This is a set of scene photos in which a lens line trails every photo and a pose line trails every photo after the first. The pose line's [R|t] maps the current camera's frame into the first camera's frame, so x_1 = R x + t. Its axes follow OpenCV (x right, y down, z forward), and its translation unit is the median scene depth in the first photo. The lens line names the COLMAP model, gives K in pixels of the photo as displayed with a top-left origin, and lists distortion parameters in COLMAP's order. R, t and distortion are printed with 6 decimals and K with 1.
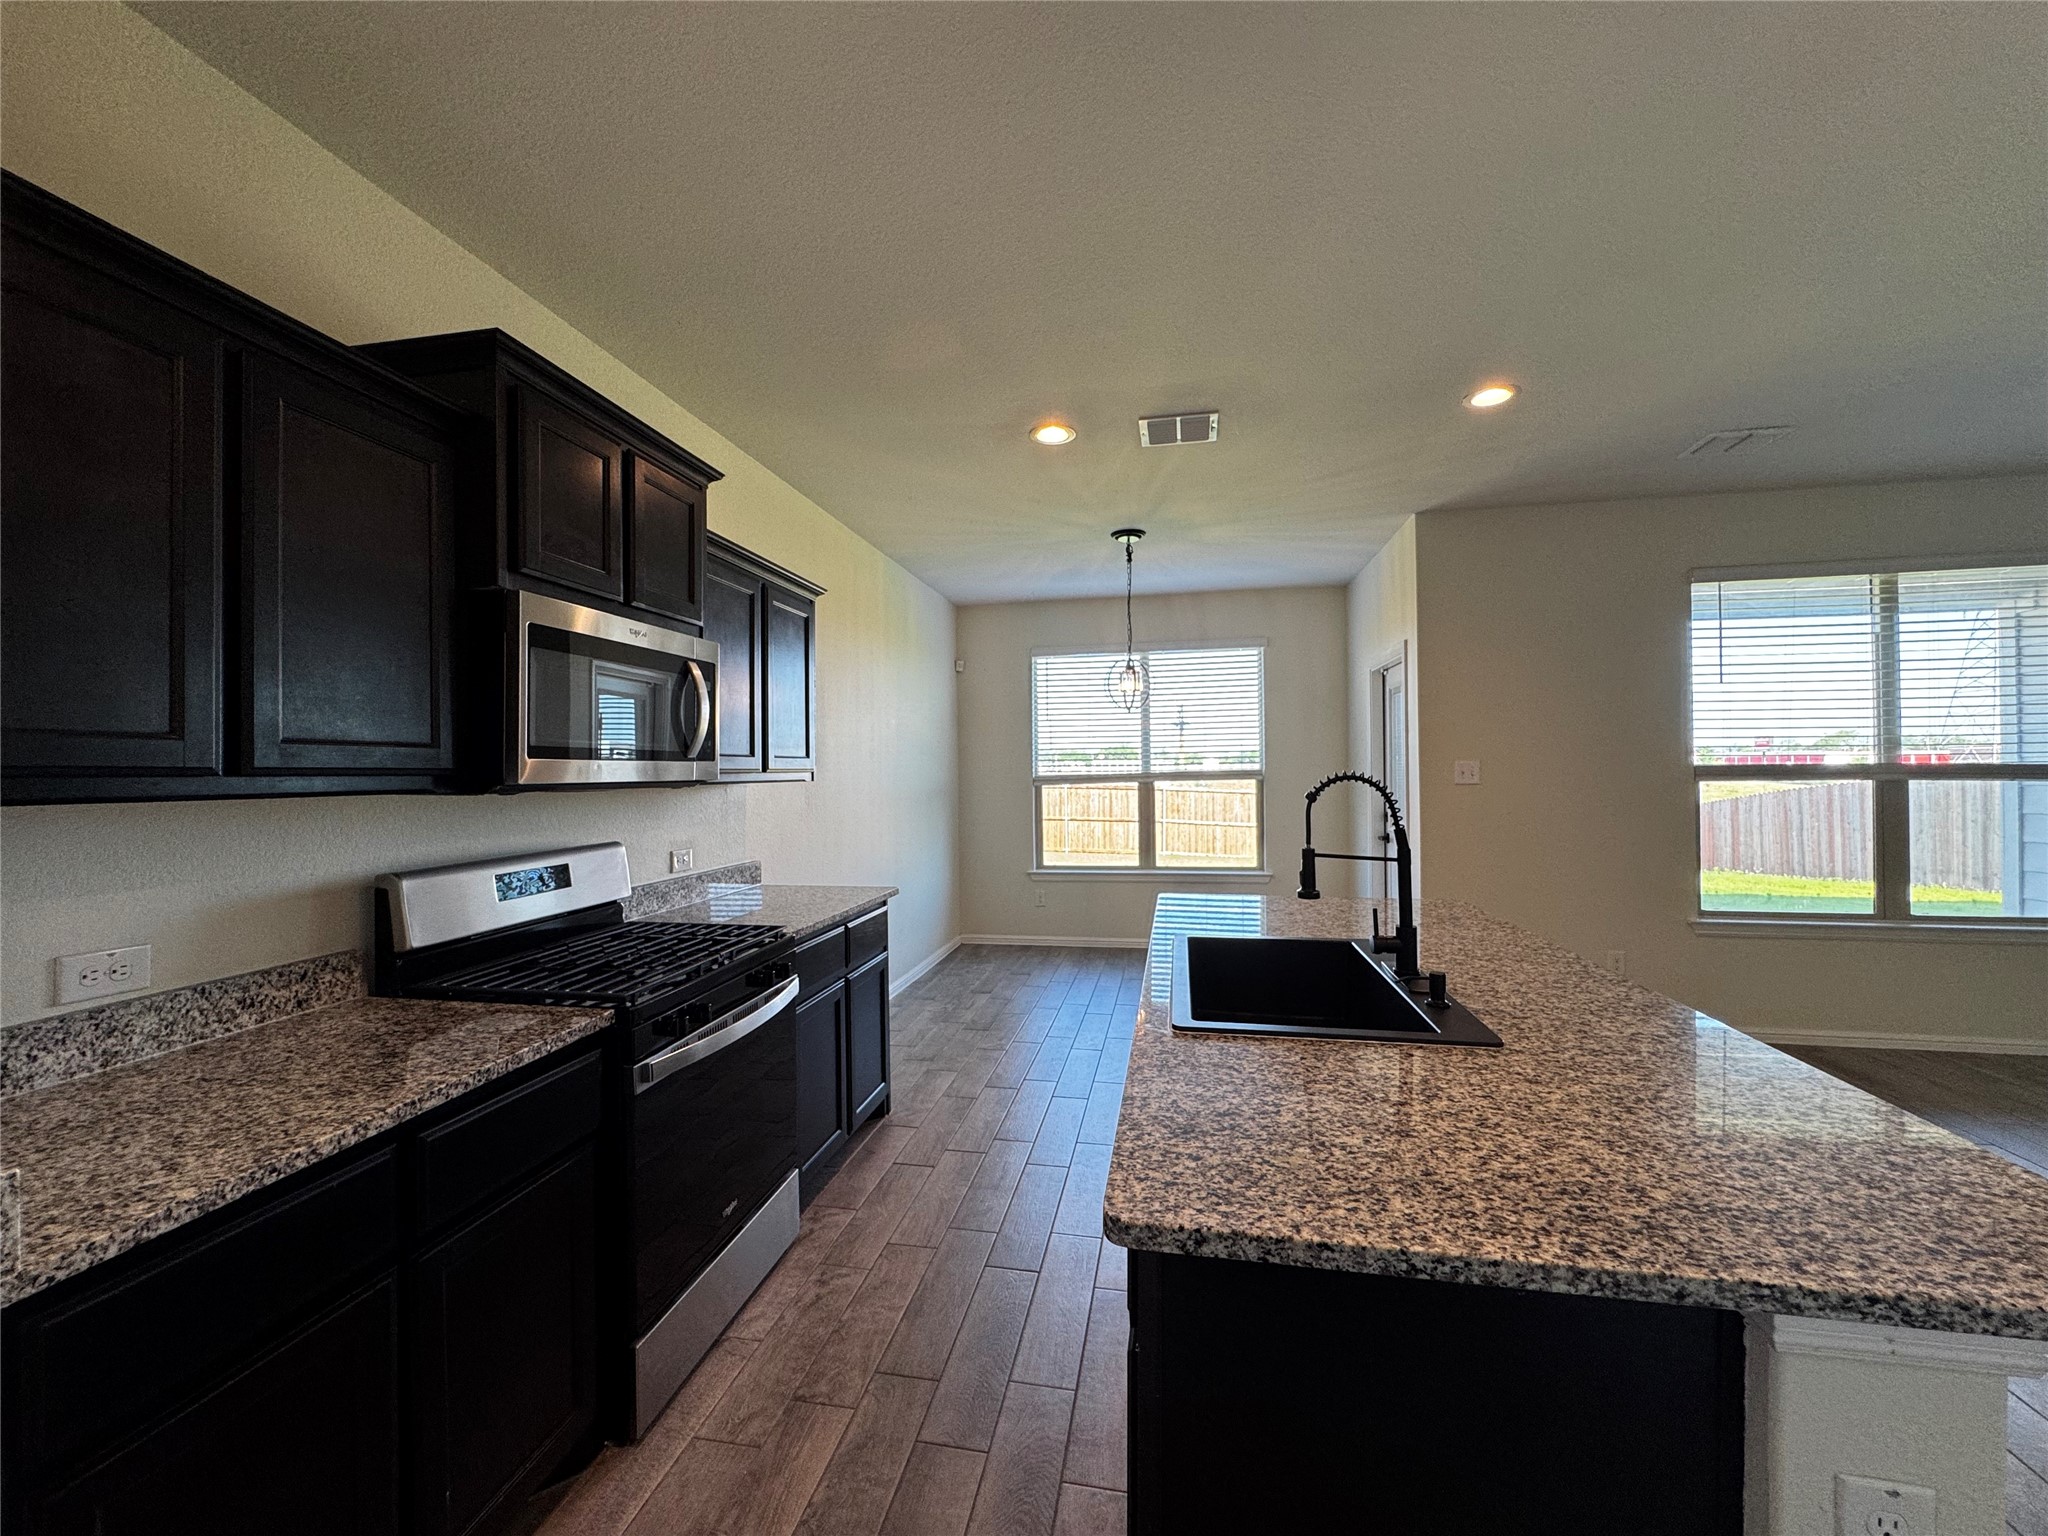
lens RADIAL K [[823.7, 0, 1027.4], [0, 823.7, 765.5], [0, 0, 1]] dist [-0.002341, 0.000028]
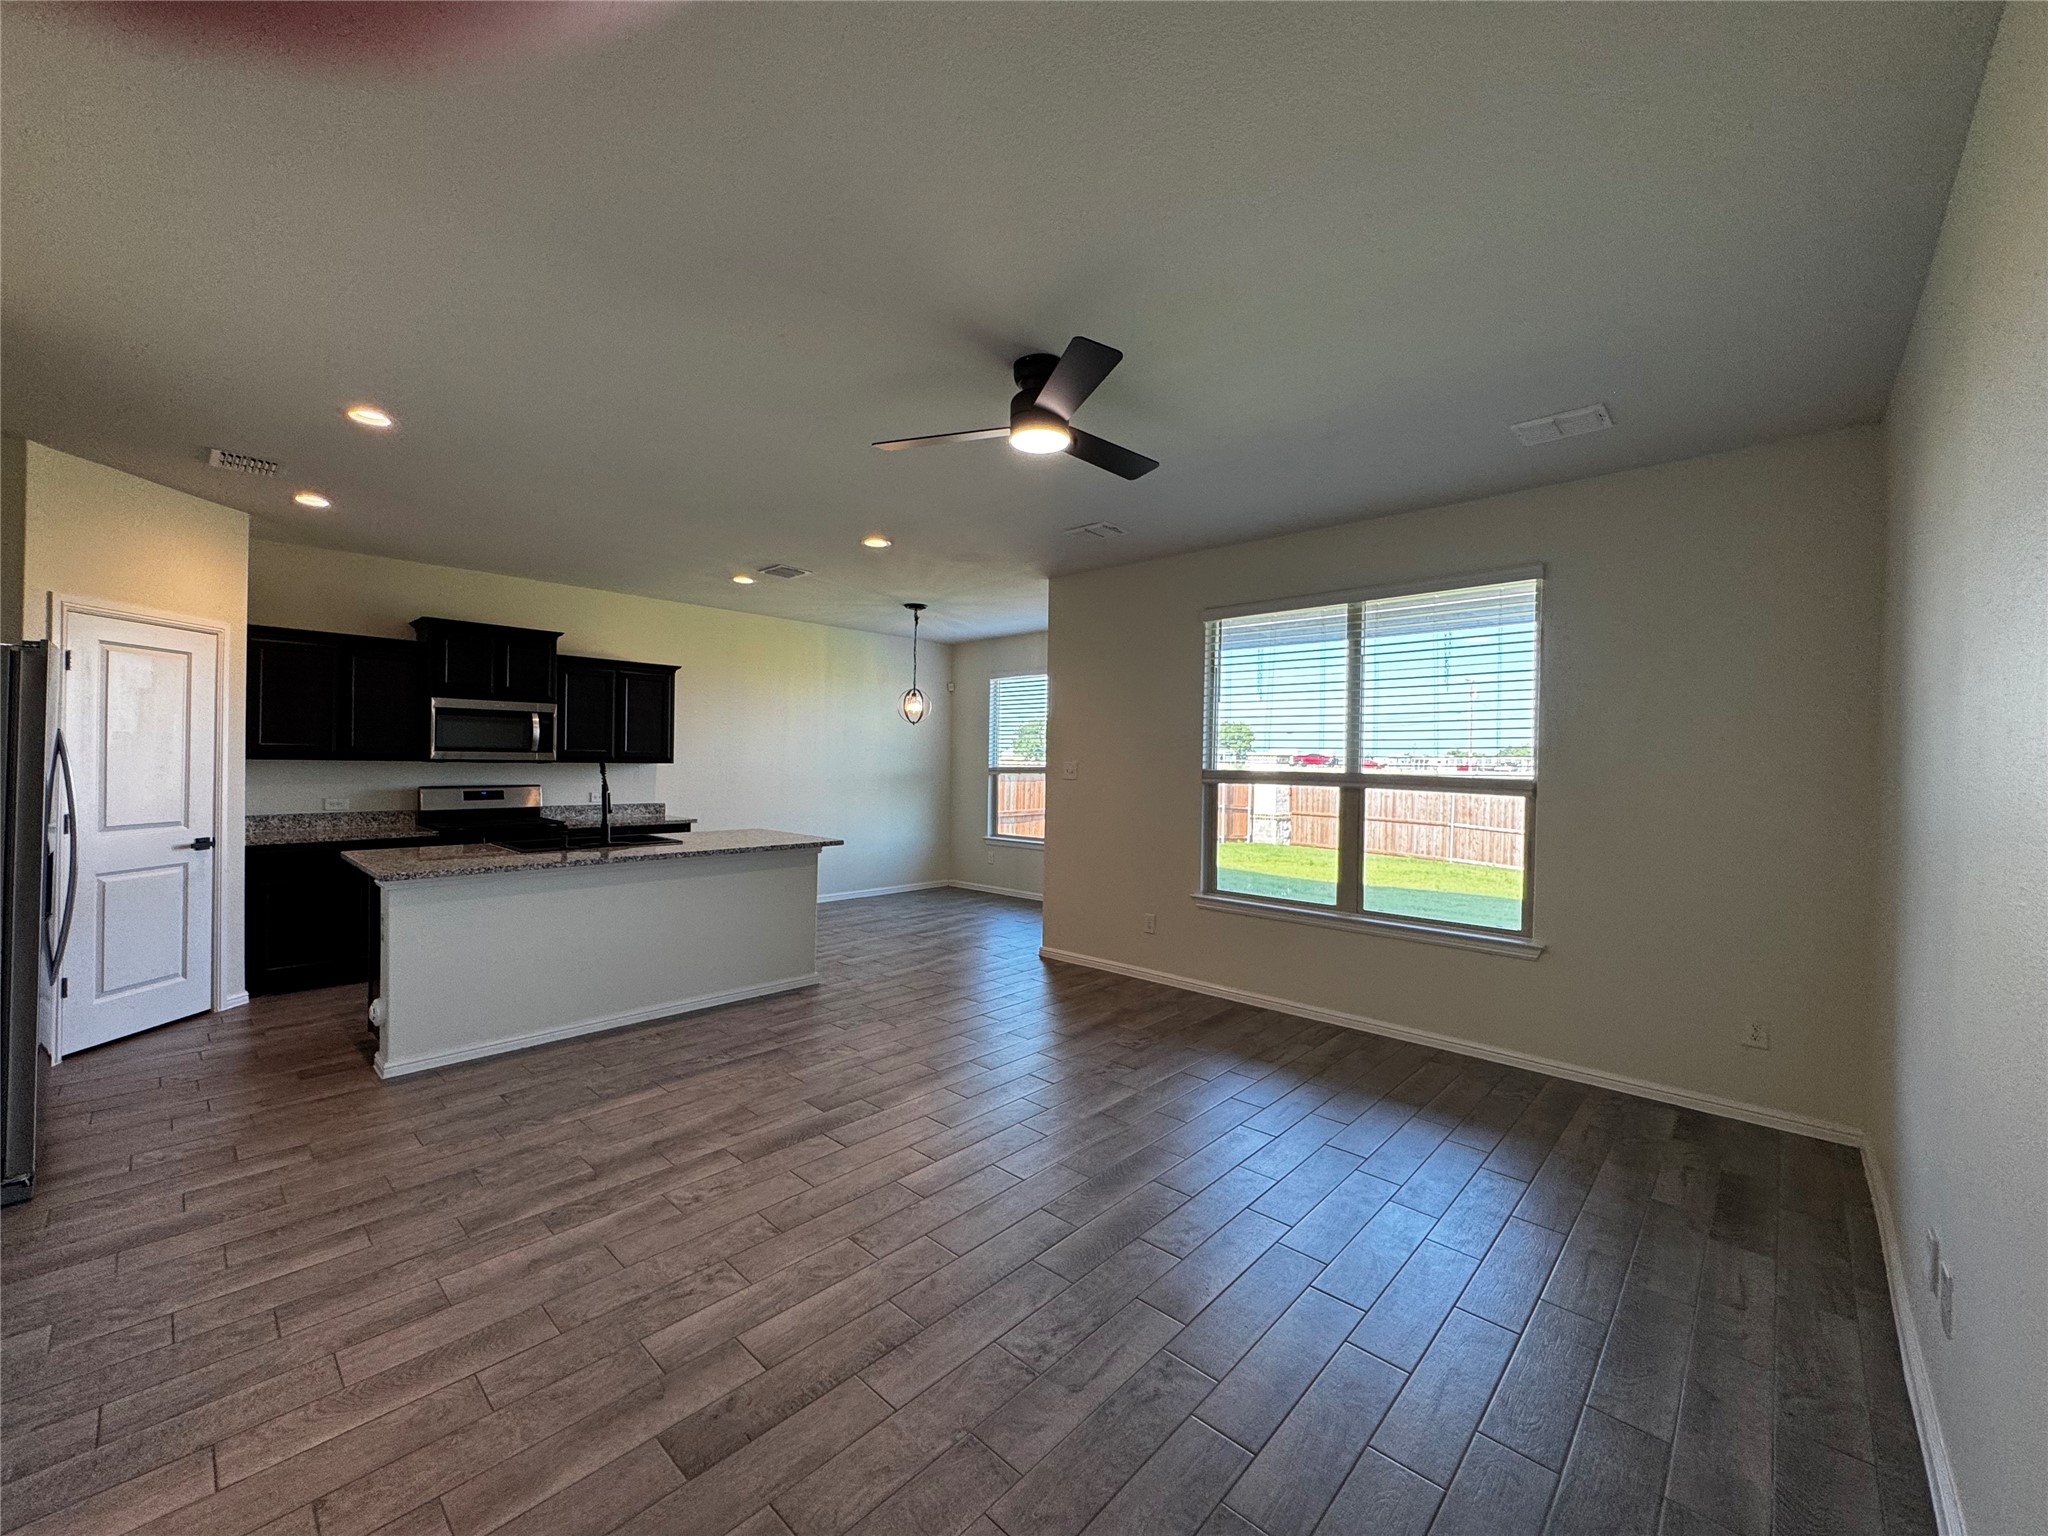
lens RADIAL K [[823.7, 0, 1023.4], [0, 823.7, 768.5], [0, 0, 1]] dist [-0.002341, 0.000028]
pose [[0.840891, 0.028210, -0.540470, 2.658519], [-0.021106, 0.999590, 0.019337, -0.044146], [0.540794, -0.004853, 0.841141, -0.368421]]
